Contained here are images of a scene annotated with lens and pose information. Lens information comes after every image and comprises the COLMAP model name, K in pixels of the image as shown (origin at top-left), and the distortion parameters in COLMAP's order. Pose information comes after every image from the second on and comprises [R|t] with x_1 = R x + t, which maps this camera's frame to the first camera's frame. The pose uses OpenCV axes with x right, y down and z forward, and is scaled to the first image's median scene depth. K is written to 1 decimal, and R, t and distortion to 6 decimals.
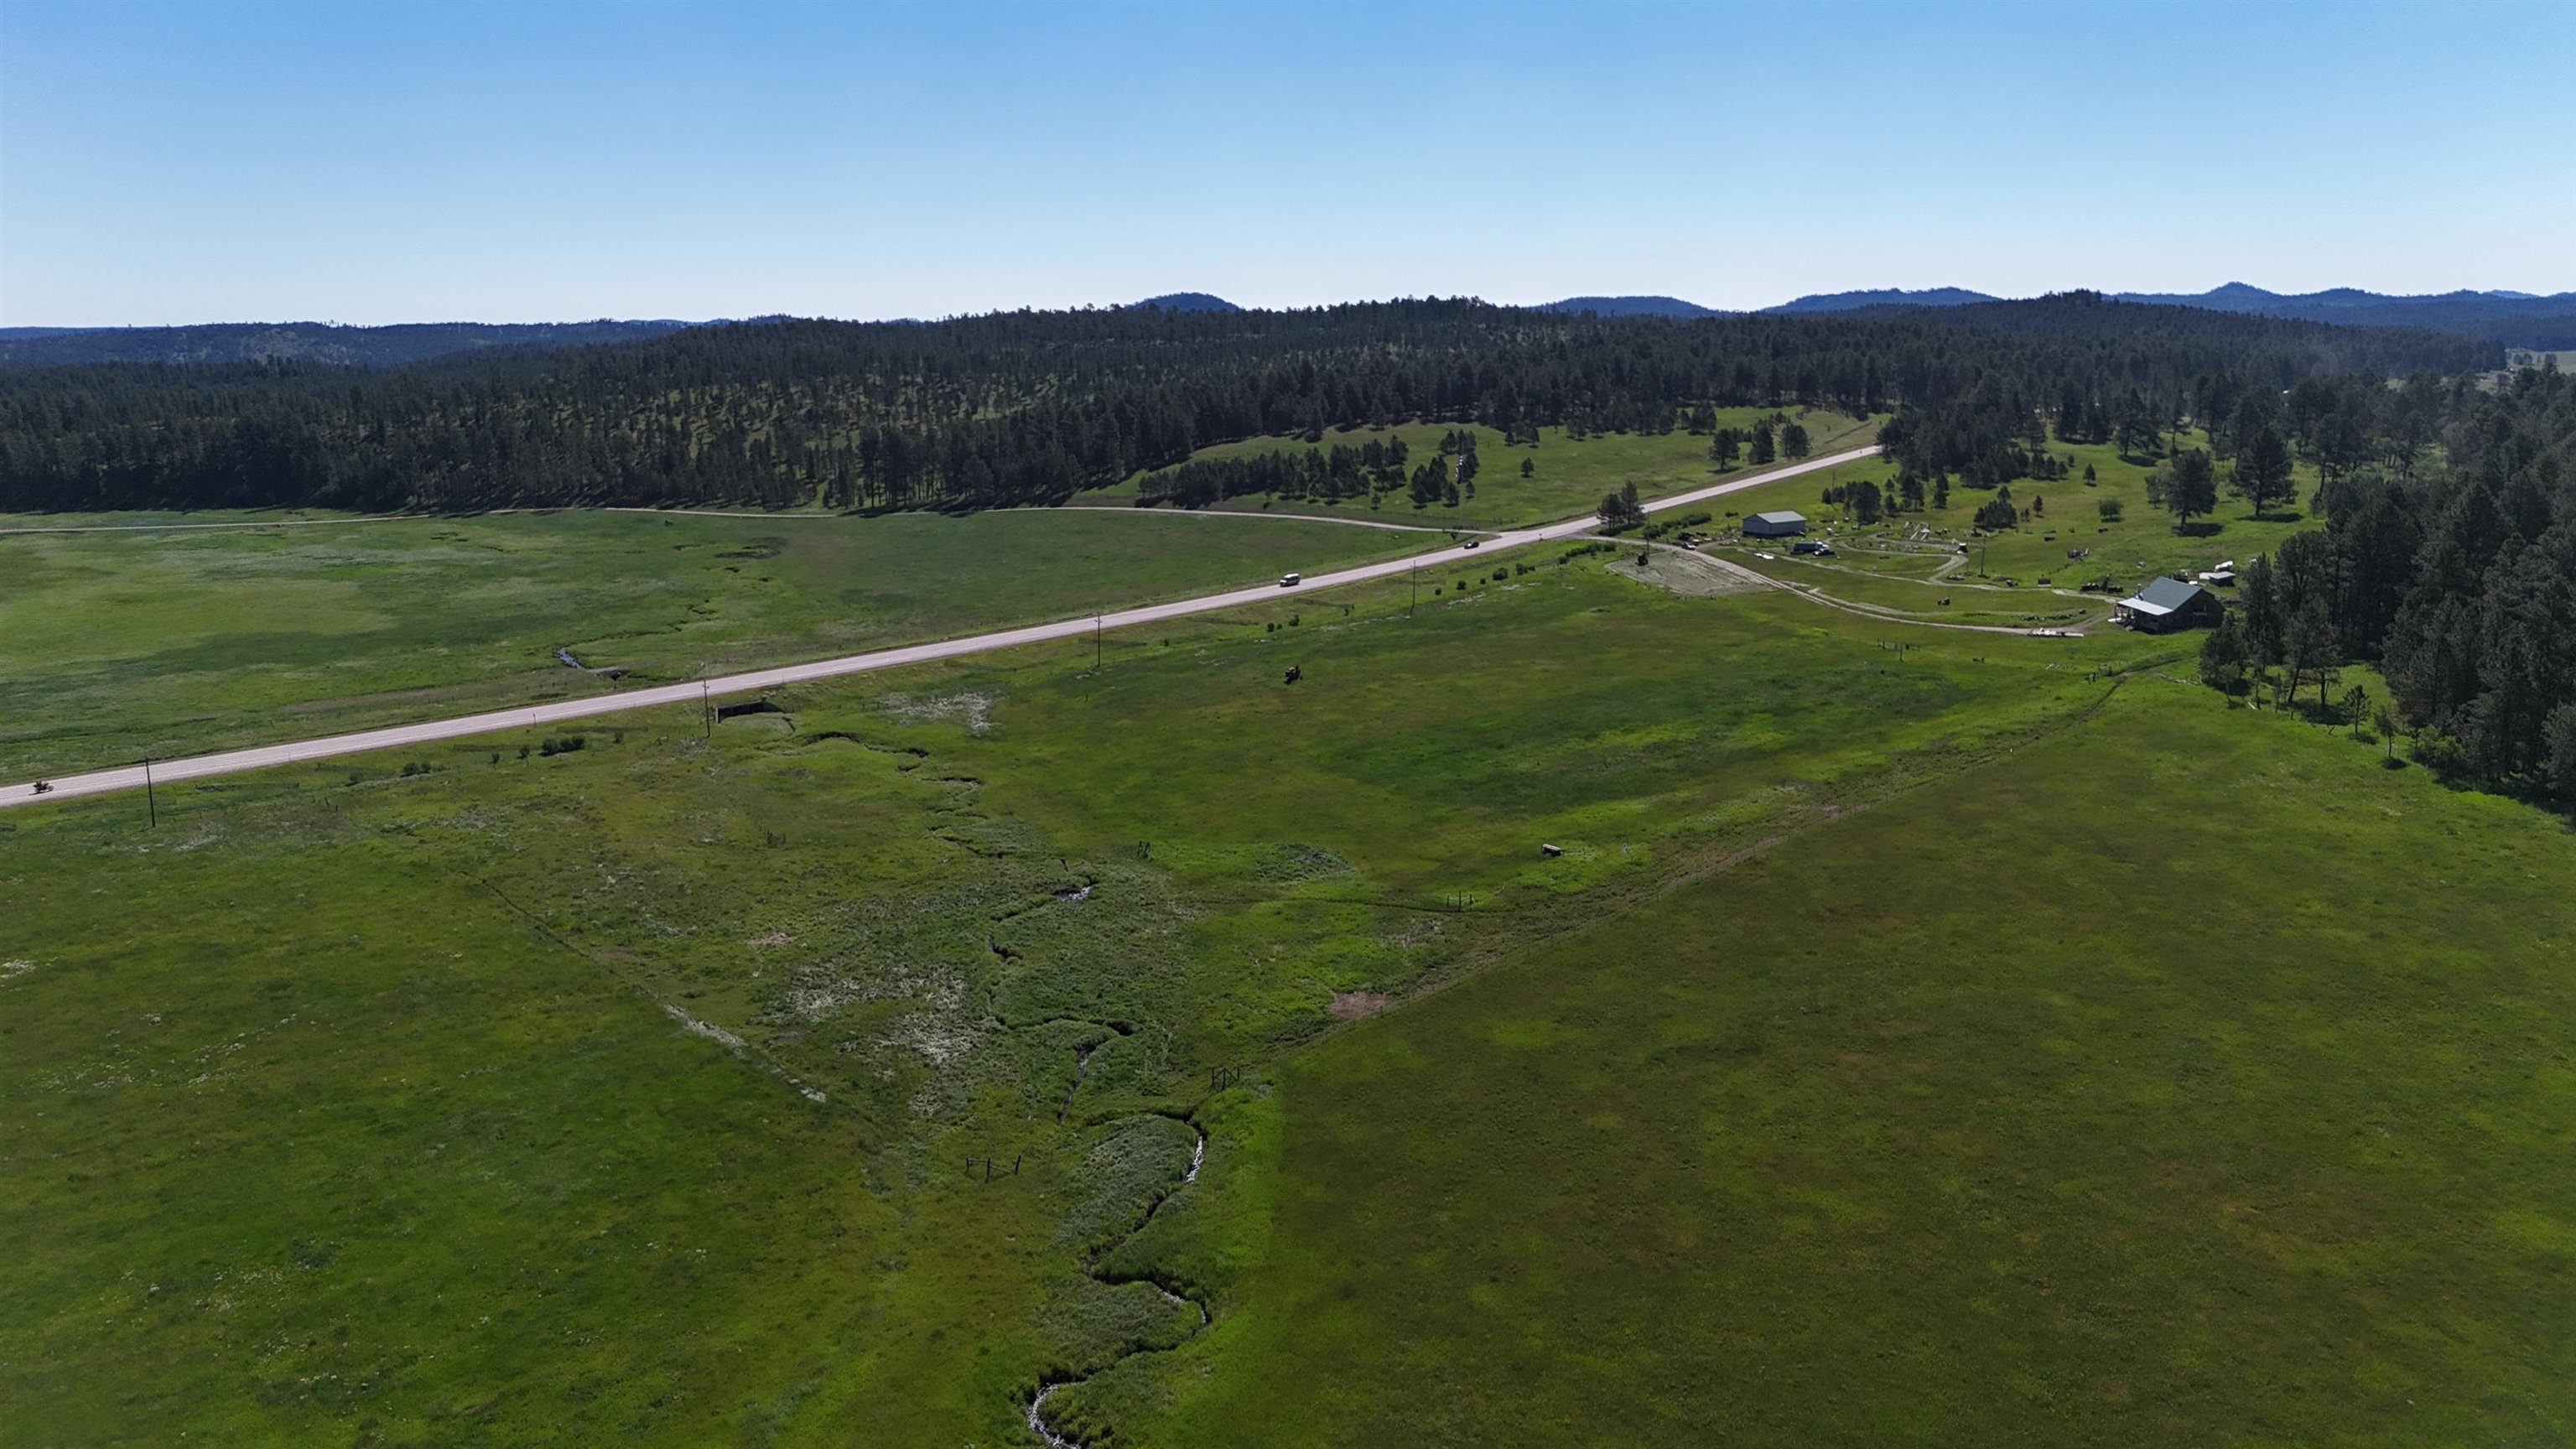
lens RADIAL K [[1906.5, 0, 1288.0], [0, 1906.5, 724.5], [0, 0, 1]] dist [0.092427, -0.144377]
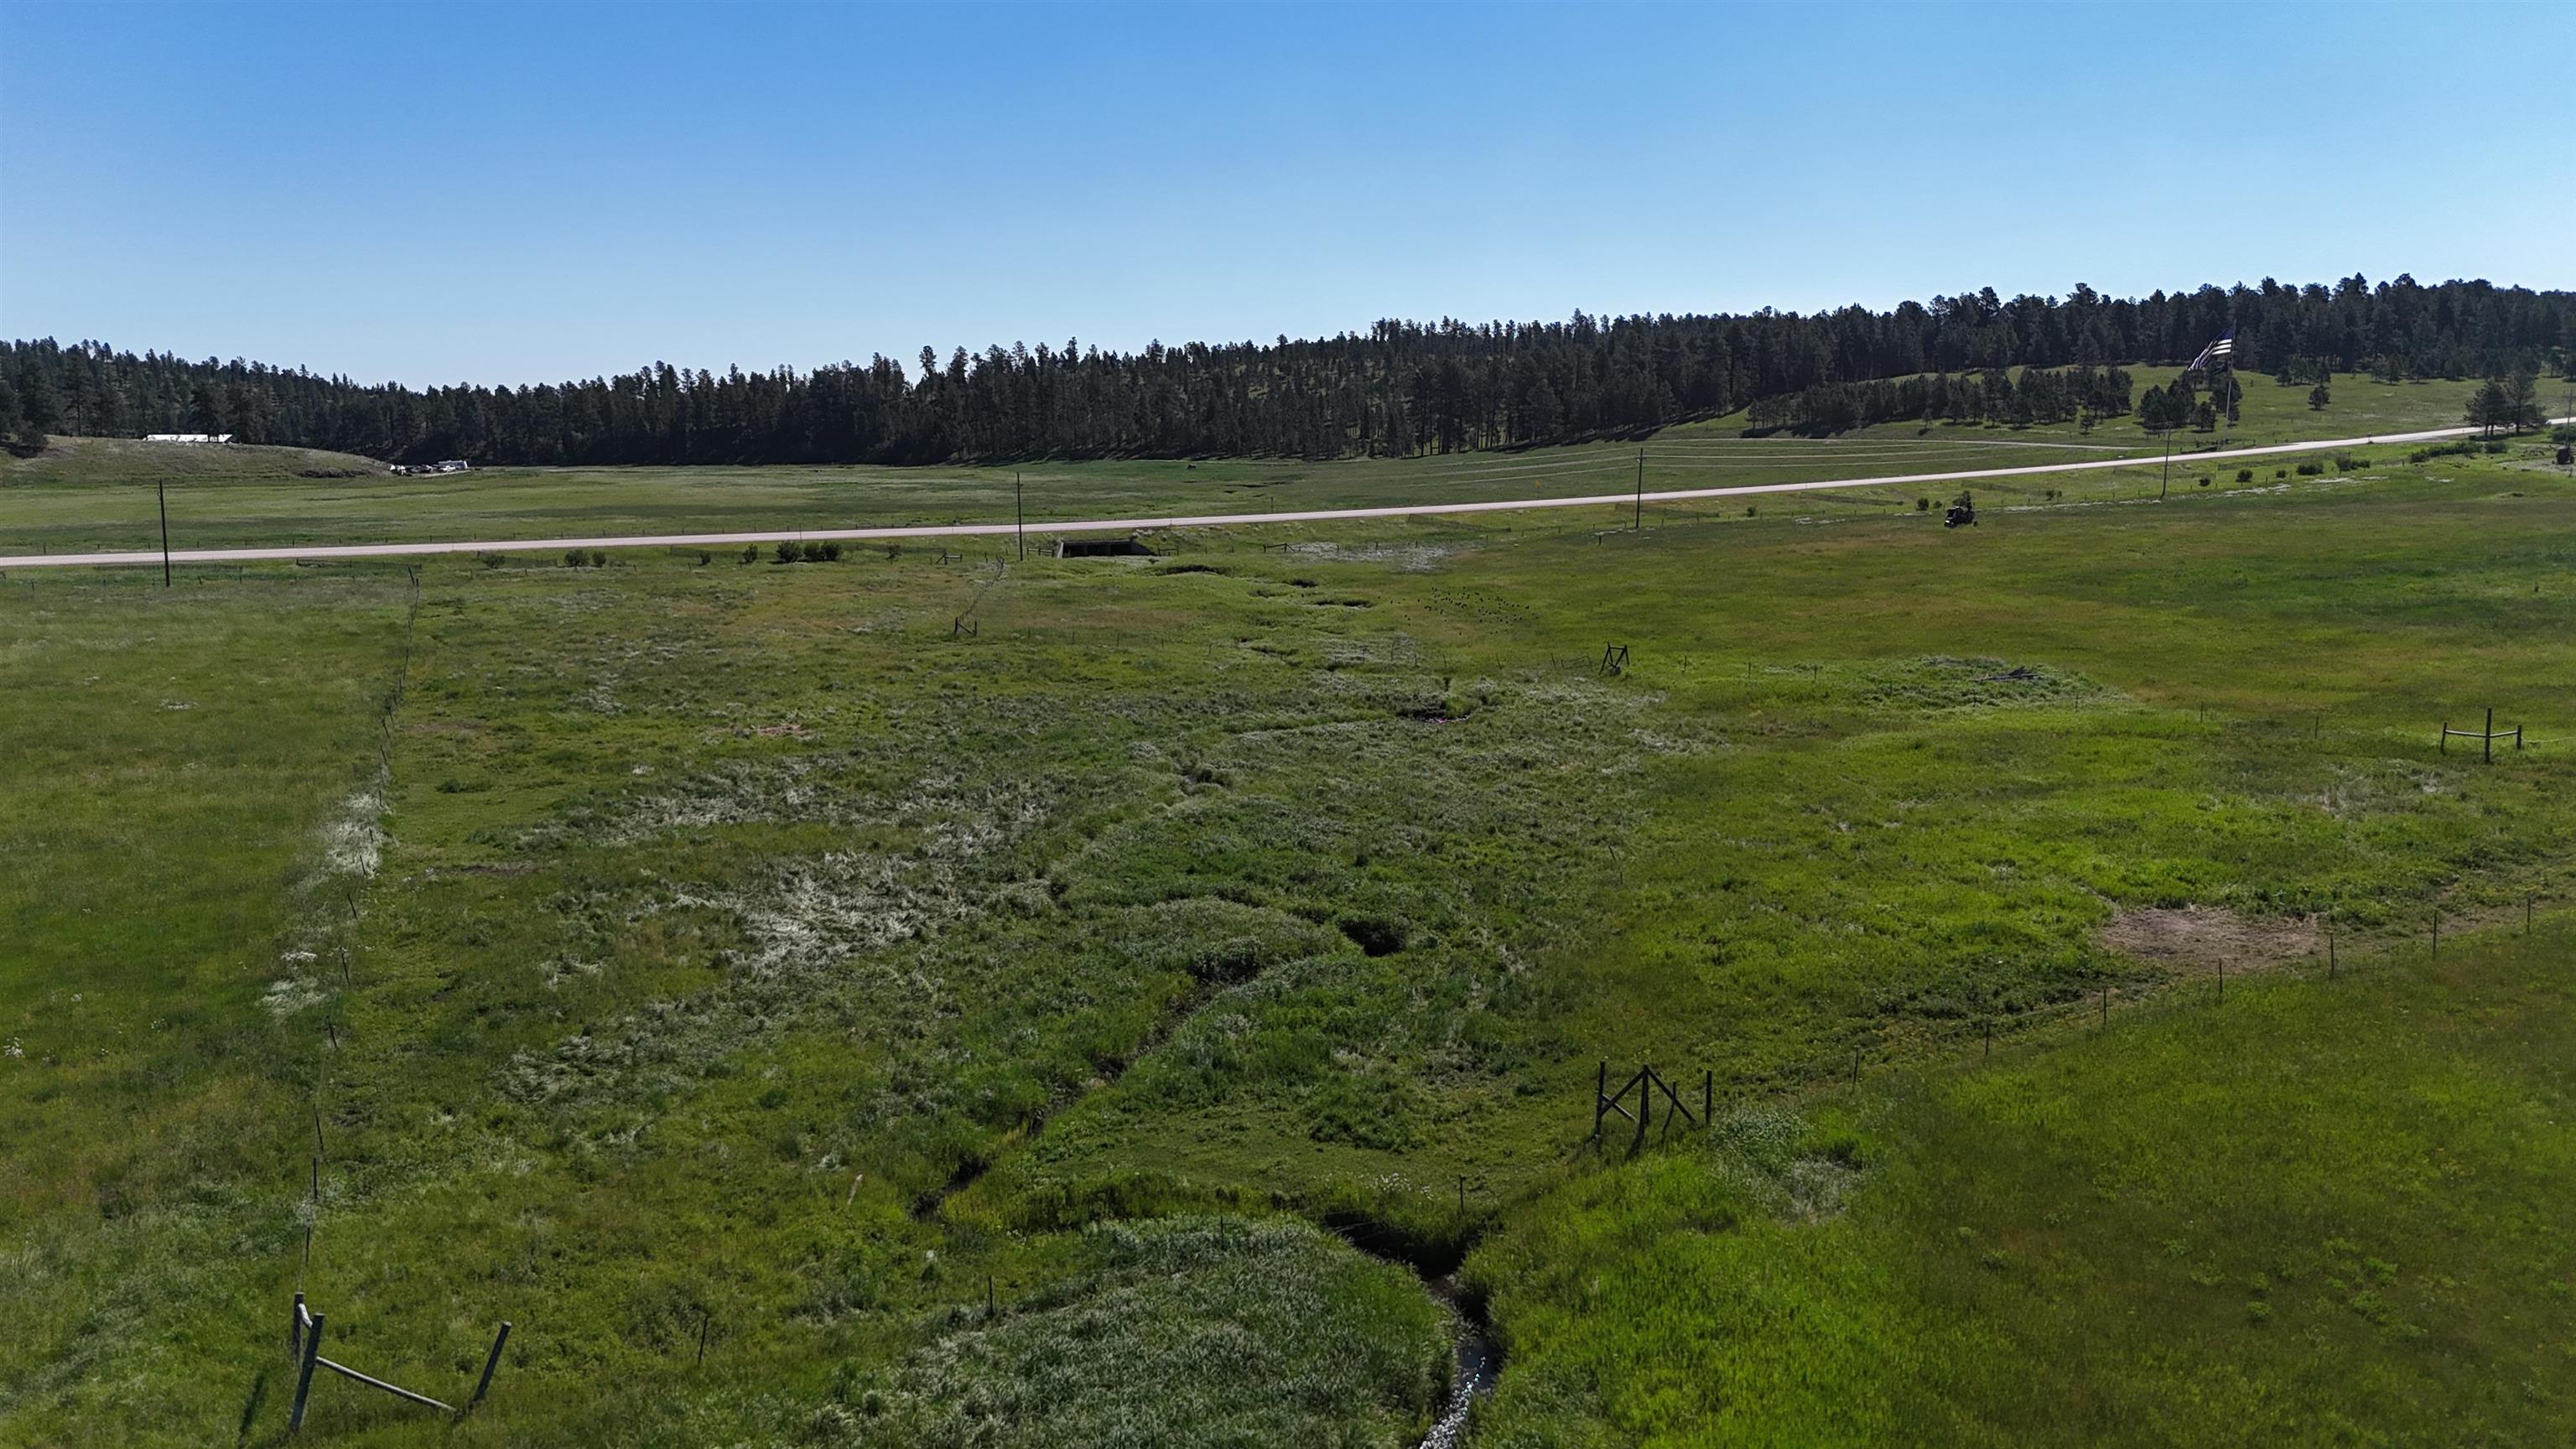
lens RADIAL K [[1887.8, 0, 1292.0], [0, 1887.8, 714.6], [0, 0, 1]] dist [0.065337, -0.065506]
pose [[0.945771, 0.057178, -0.319763, -0.001641], [-0.076157, 0.995980, -0.047158, 0.093438], [0.315781, 0.068953, 0.946323, 0.472574]]
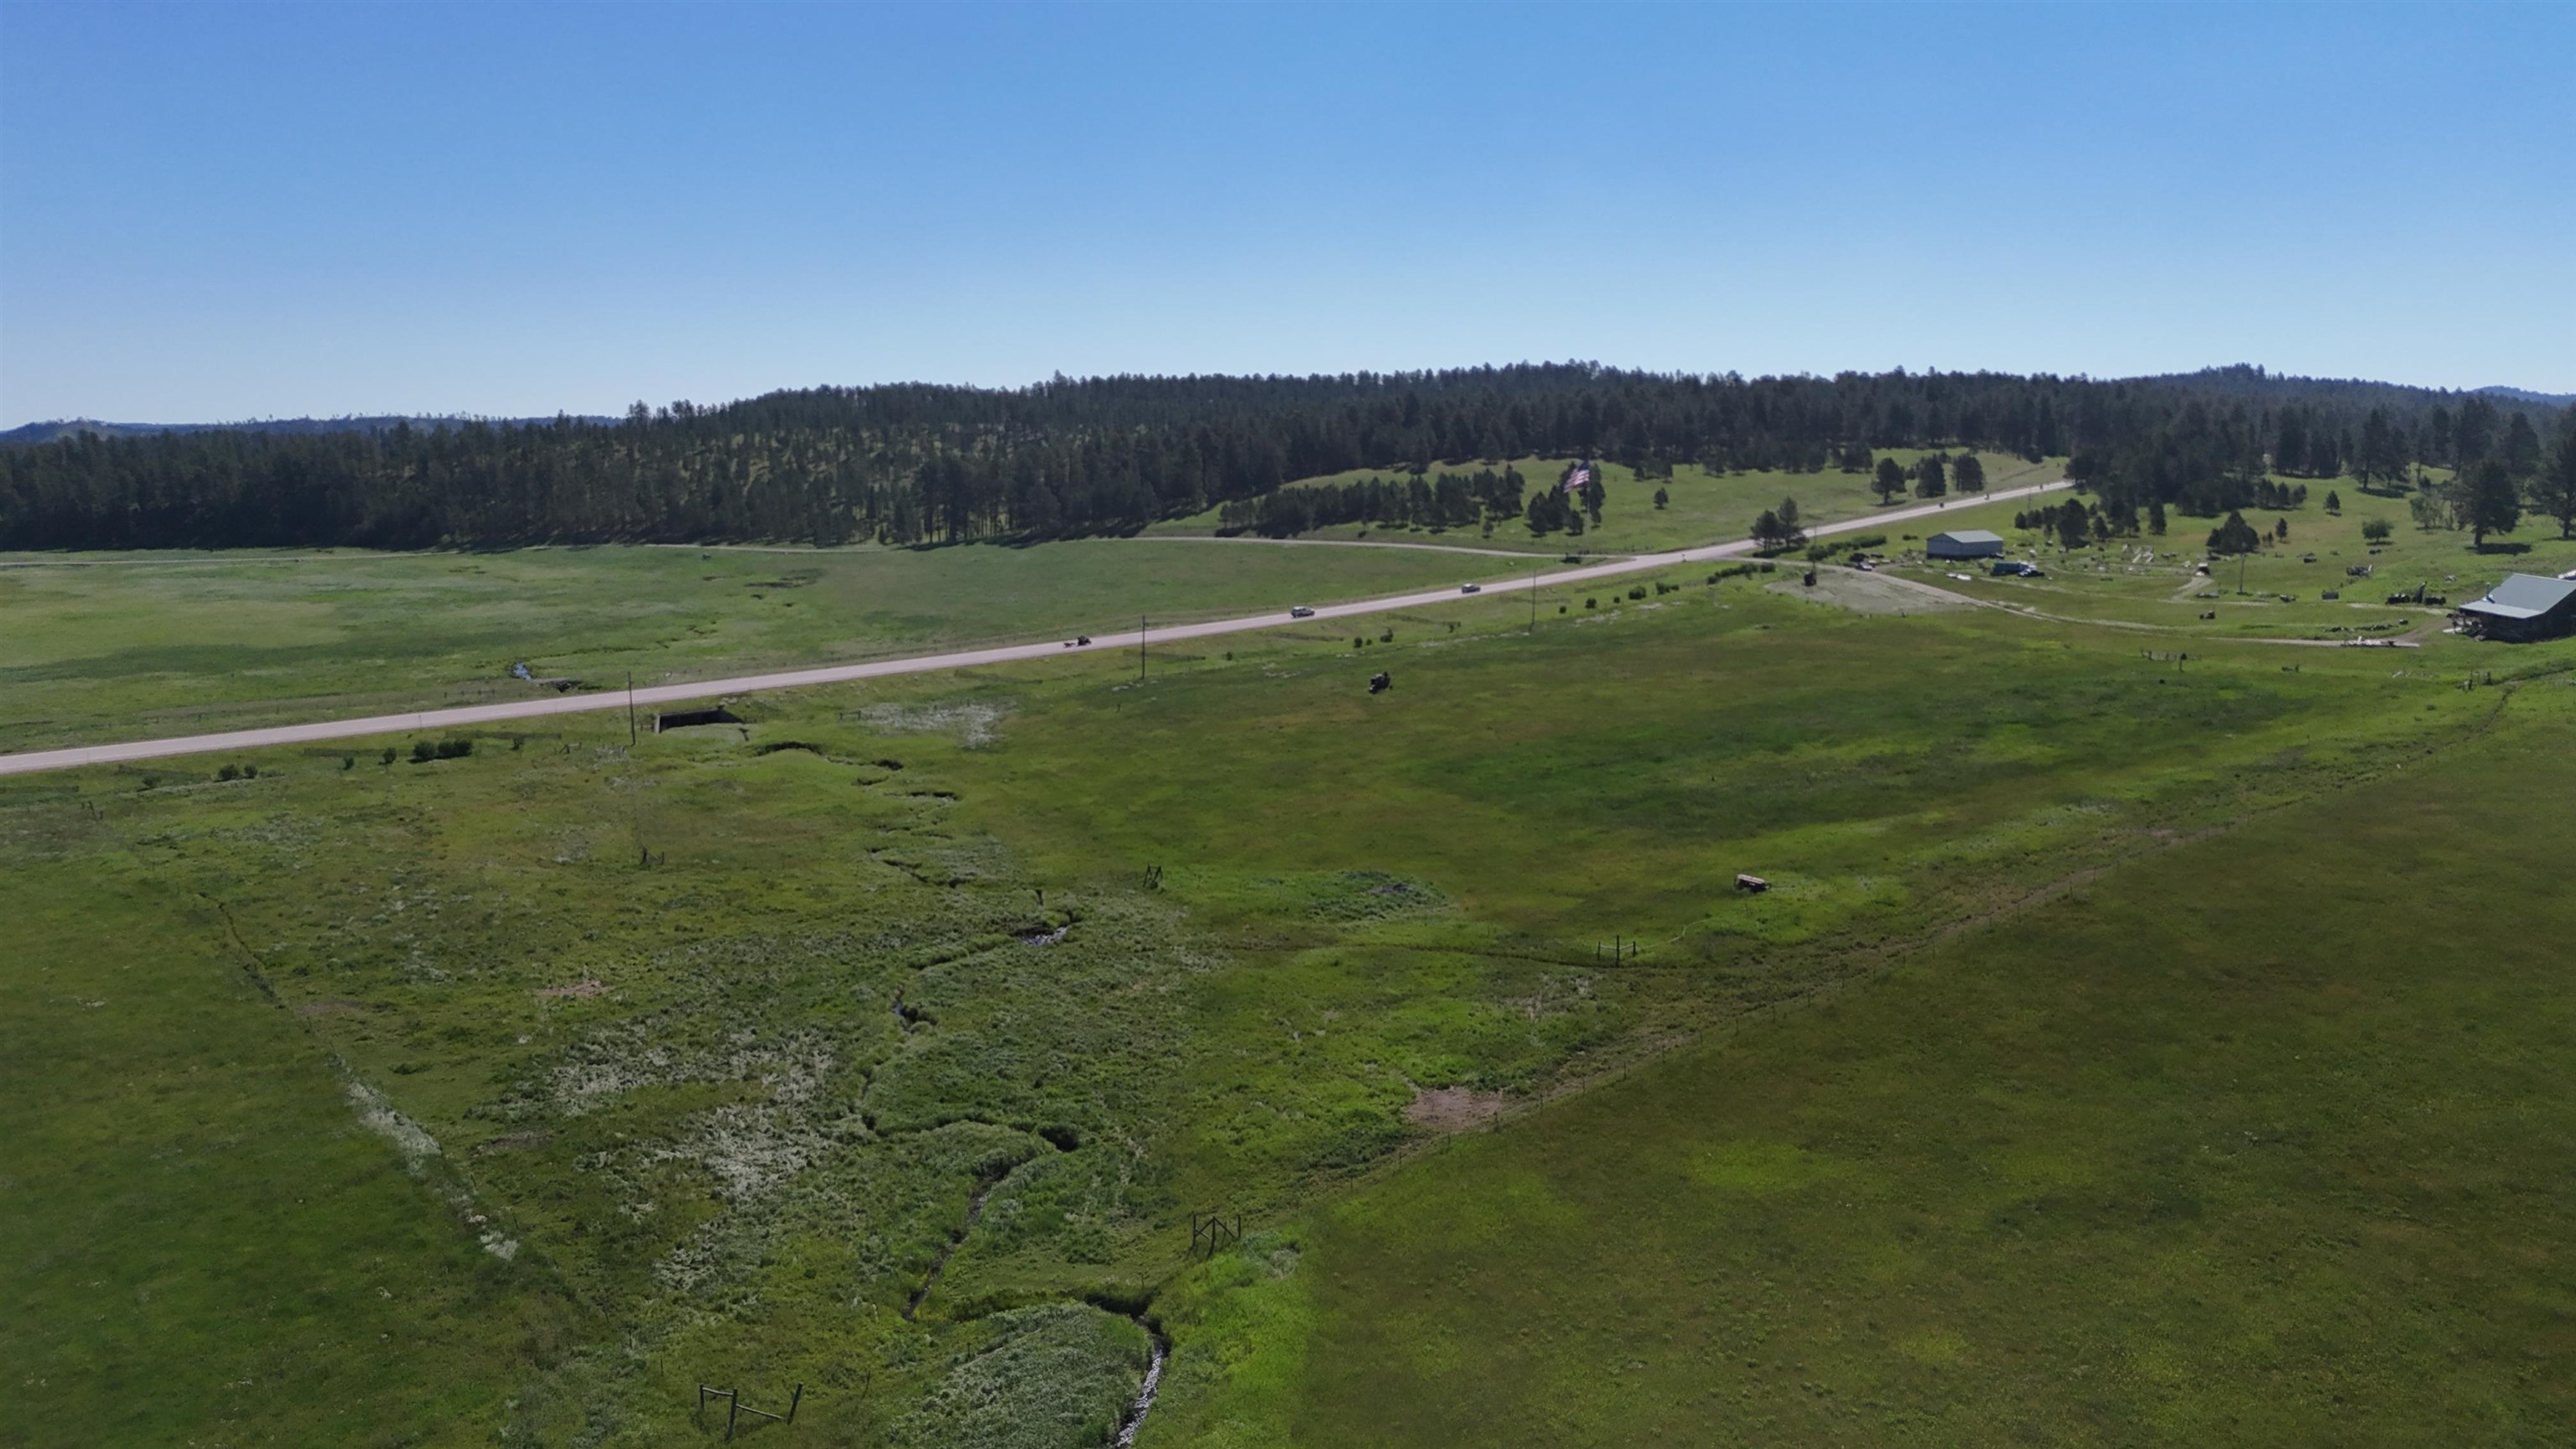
lens RADIAL K [[1887.8, 0, 1292.0], [0, 1887.8, 714.6], [0, 0, 1]] dist [0.065337, -0.065506]
pose [[0.998370, 0.011654, -0.055864, 0.011601], [-0.014973, 0.998124, -0.059361, 0.040704], [0.055068, 0.060100, 0.996672, 0.272322]]
